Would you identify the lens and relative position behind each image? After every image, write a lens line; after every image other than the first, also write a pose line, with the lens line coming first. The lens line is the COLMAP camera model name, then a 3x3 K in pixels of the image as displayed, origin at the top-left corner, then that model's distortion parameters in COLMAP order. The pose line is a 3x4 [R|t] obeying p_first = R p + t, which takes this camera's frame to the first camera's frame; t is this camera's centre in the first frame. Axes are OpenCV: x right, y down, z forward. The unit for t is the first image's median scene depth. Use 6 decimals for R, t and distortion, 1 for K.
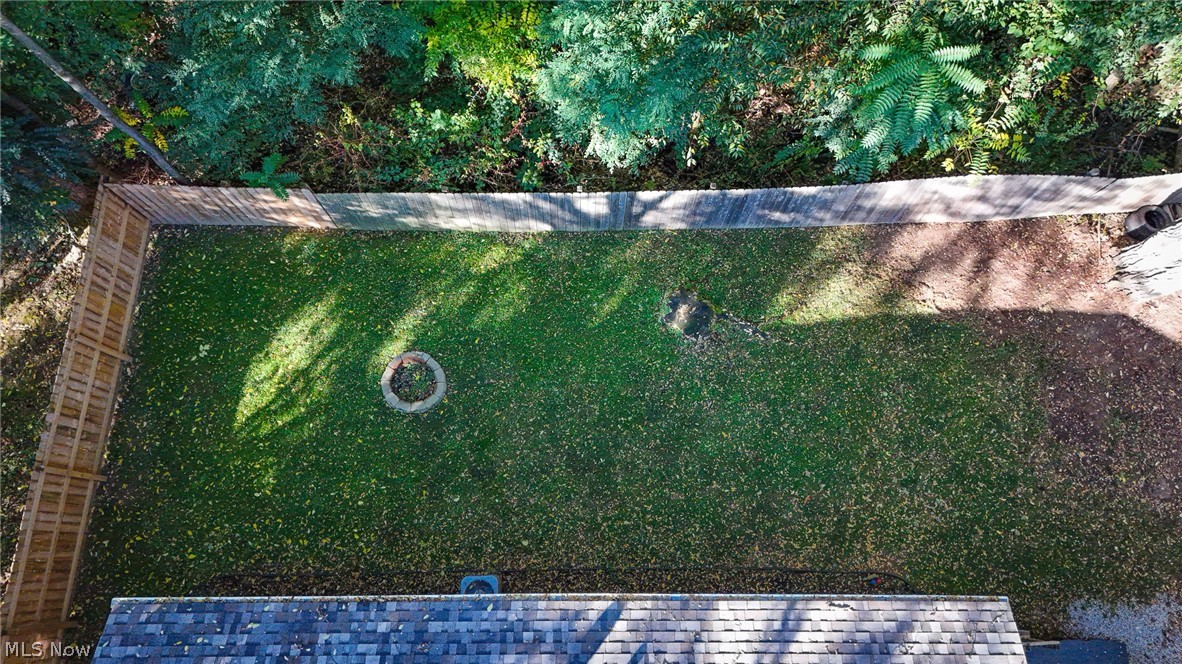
lens RADIAL K [[833.1, 0, 591.0], [0, 833.1, 332.0], [0, 0, 1]] dist [0.039352, -0.041448]
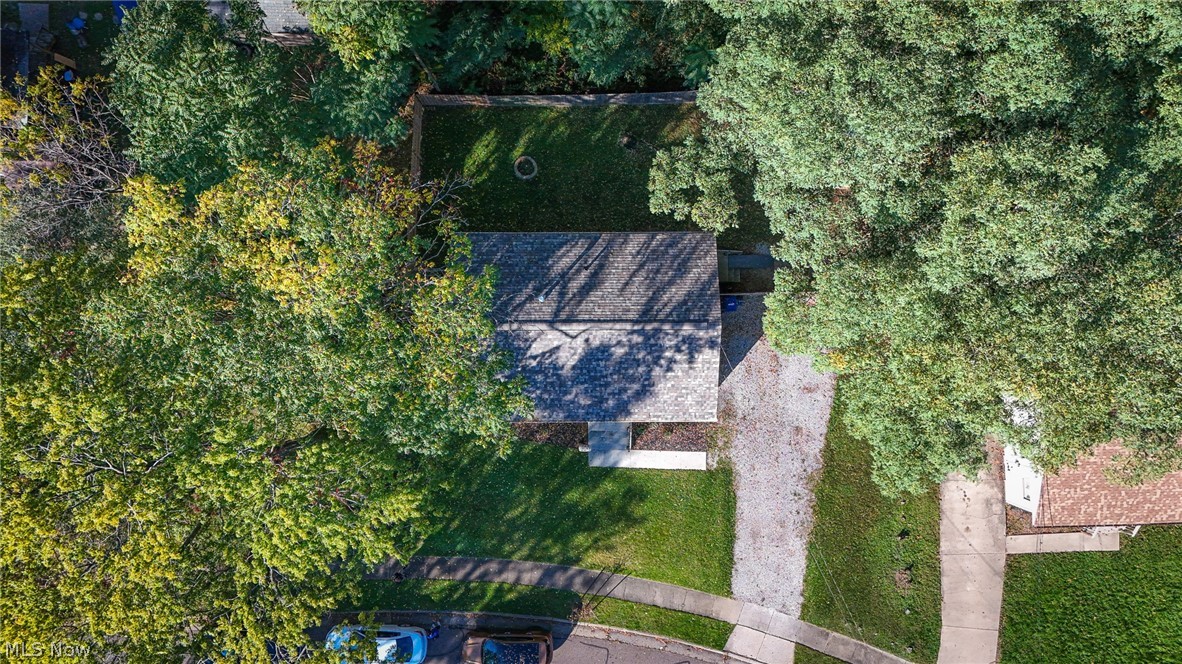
lens RADIAL K [[833.1, 0, 591.0], [0, 833.1, 332.0], [0, 0, 1]] dist [0.039352, -0.041448]
pose [[0.999976, -0.006066, 0.003246, -0.012961], [0.005047, 0.967437, 0.253061, -0.110698], [-0.004676, -0.253039, 0.967445, -1.802200]]
